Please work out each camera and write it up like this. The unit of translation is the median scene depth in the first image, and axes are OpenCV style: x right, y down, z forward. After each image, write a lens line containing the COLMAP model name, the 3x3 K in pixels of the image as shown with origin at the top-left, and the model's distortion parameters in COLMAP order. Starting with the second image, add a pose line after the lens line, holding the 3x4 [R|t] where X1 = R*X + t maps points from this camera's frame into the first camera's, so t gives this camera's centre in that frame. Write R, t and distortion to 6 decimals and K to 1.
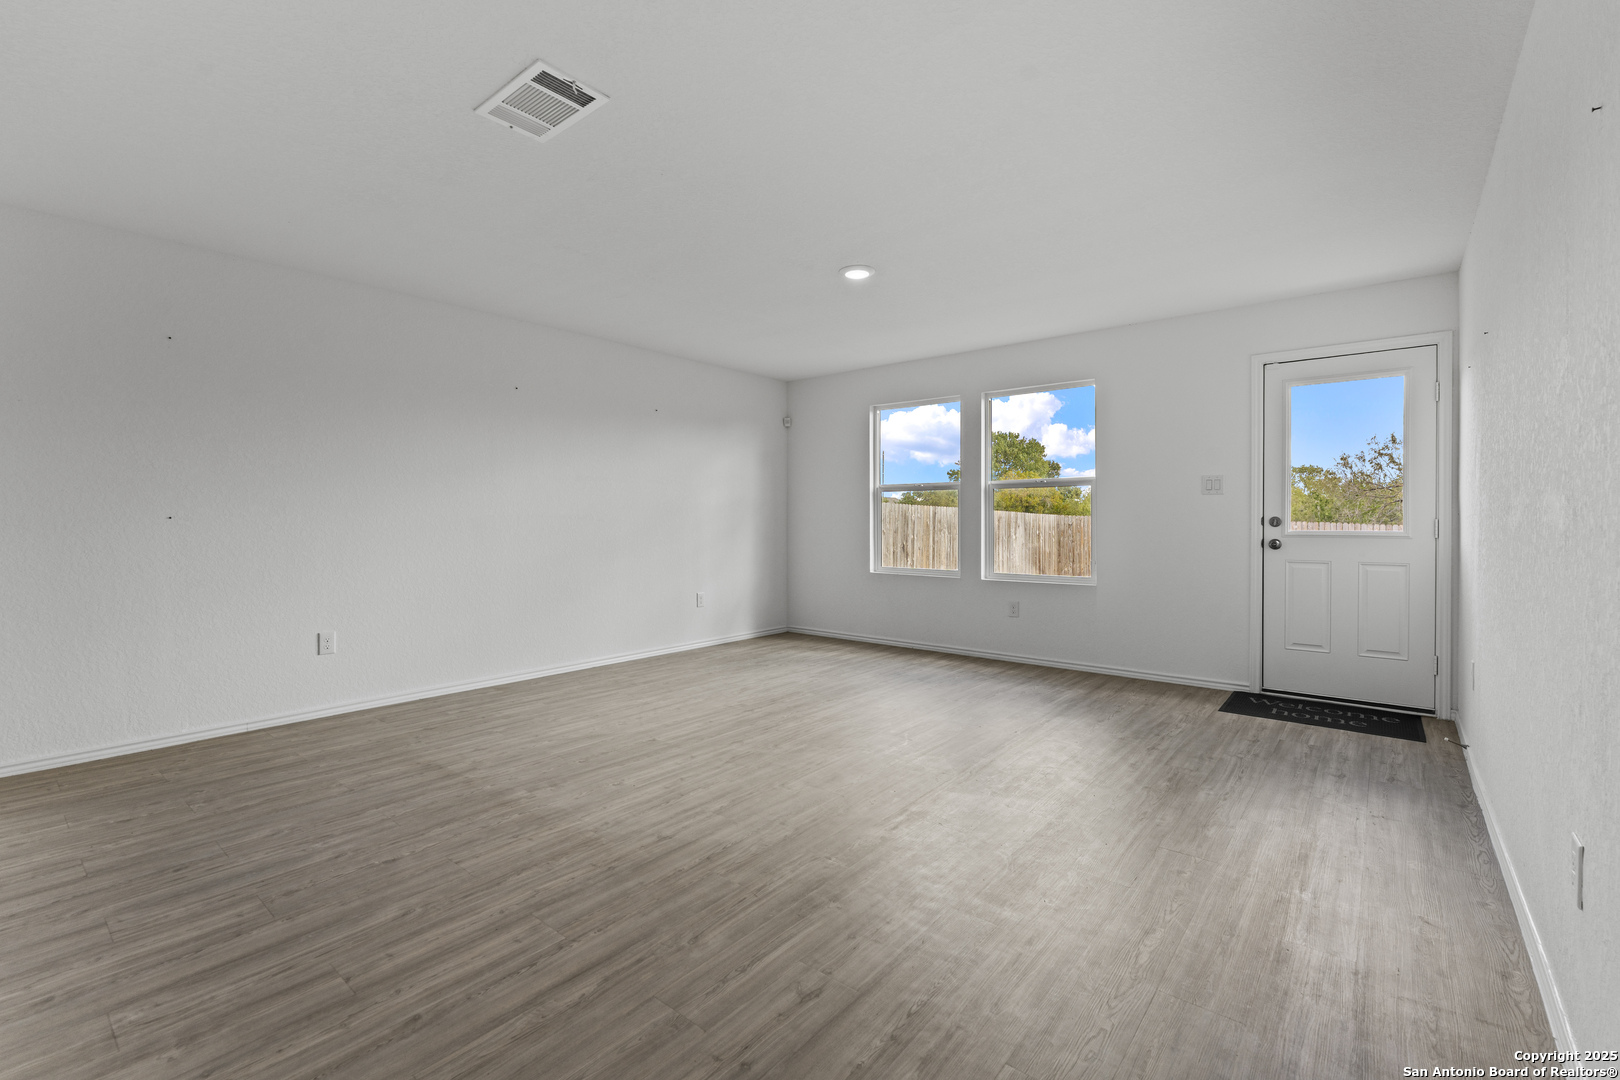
lens RADIAL K [[710.6, 0, 807.4], [0, 710.6, 521.1], [0, 0, 1]] dist [0.000394, 0.000409]
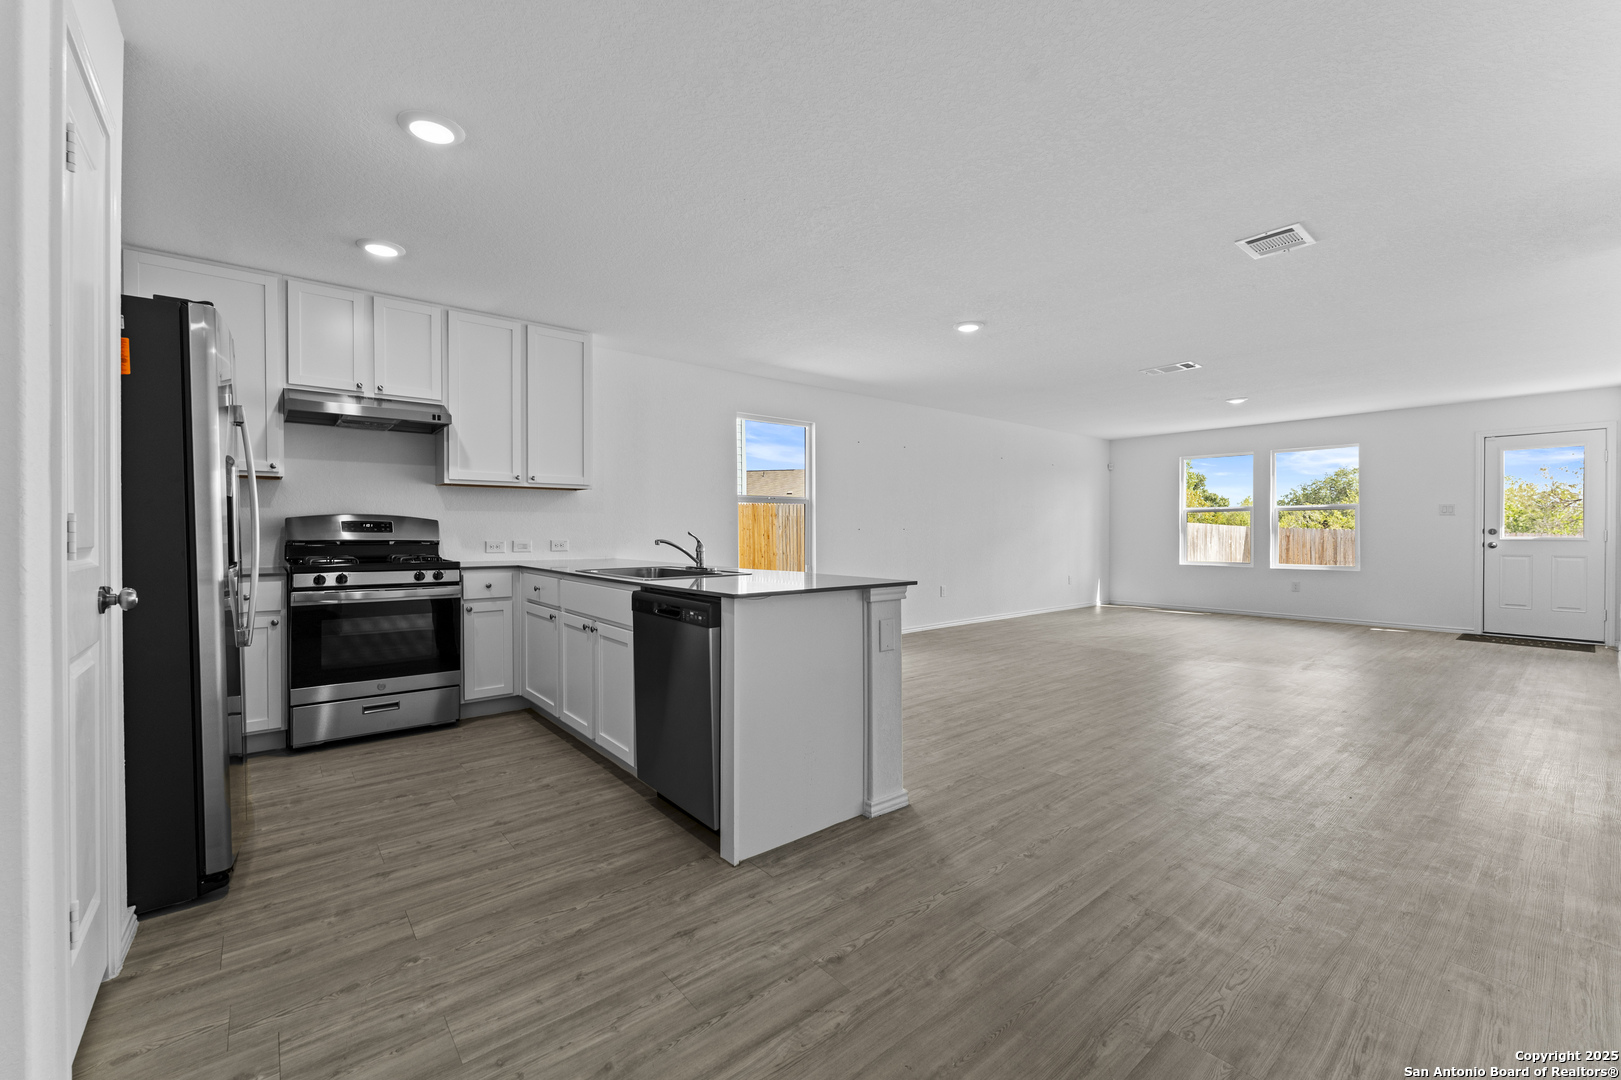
lens RADIAL K [[653.1, 0, 806.1], [0, 653.1, 530.5], [0, 0, 1]] dist [-0.001270, -0.000160]
pose [[0.981237, 0.000624, -0.192804, -1.048532], [-0.001044, 0.999997, -0.002077, 0.004104], [0.192802, 0.002239, 0.981235, -1.358404]]
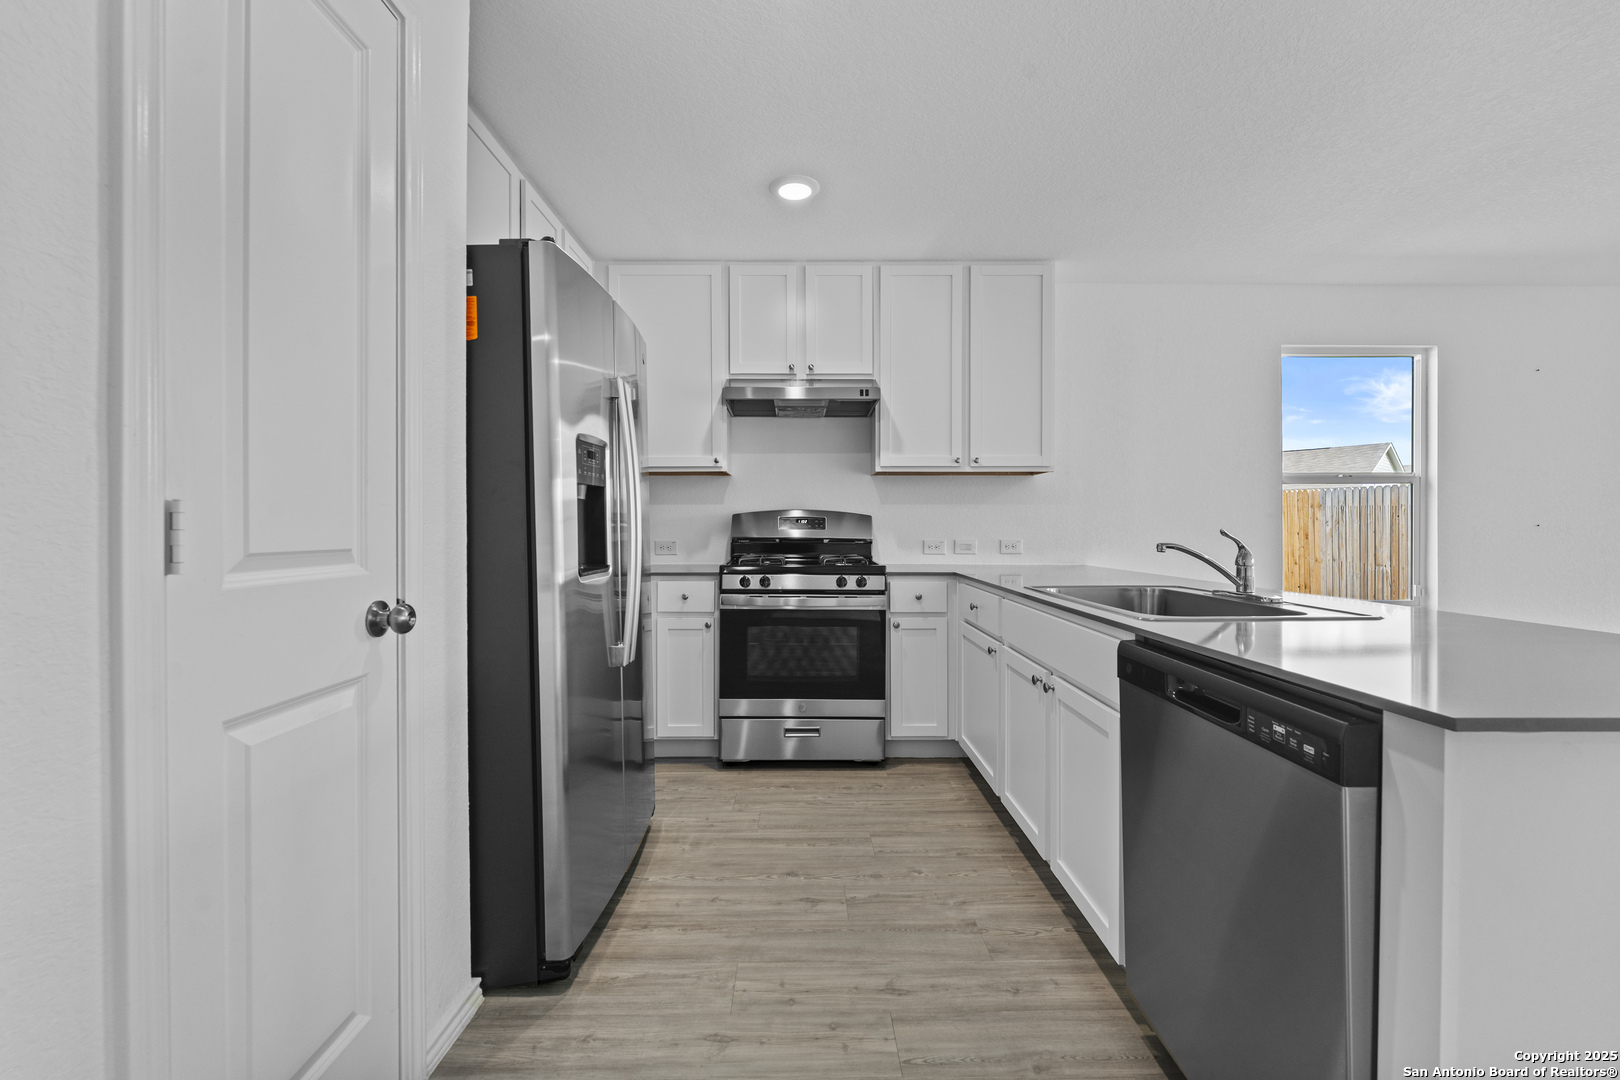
lens RADIAL K [[659.7, 0, 803.4], [0, 659.7, 533.9], [0, 0, 1]] dist [-0.002010, -0.000091]
pose [[0.634092, 0.008526, -0.773211, -1.250609], [-0.002191, 0.999955, 0.009229, 0.003204], [0.773255, -0.004158, 0.634082, -0.966994]]
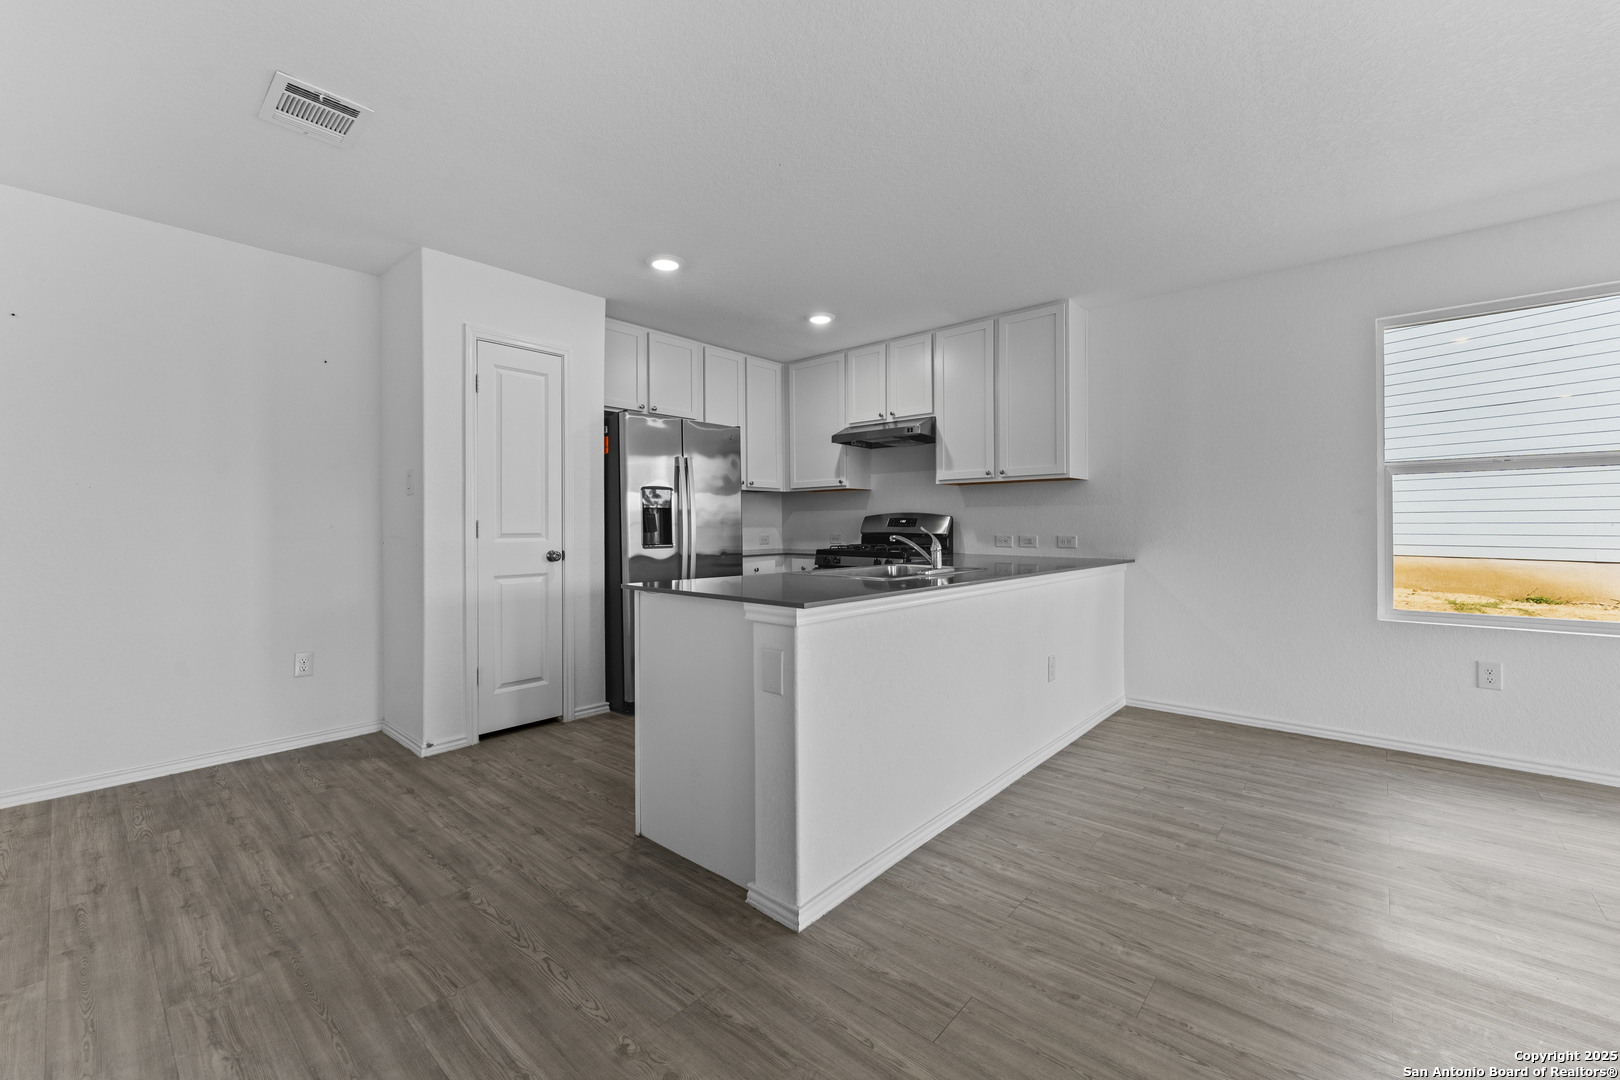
lens RADIAL K [[652.7, 0, 805.6], [0, 652.7, 530.5], [0, 0, 1]] dist [-0.001270, -0.000160]
pose [[-0.025648, 0.009573, -0.999625, -0.429043], [0.000046, 0.999954, 0.009575, -0.001337], [0.999671, 0.000199, -0.025647, -0.344098]]
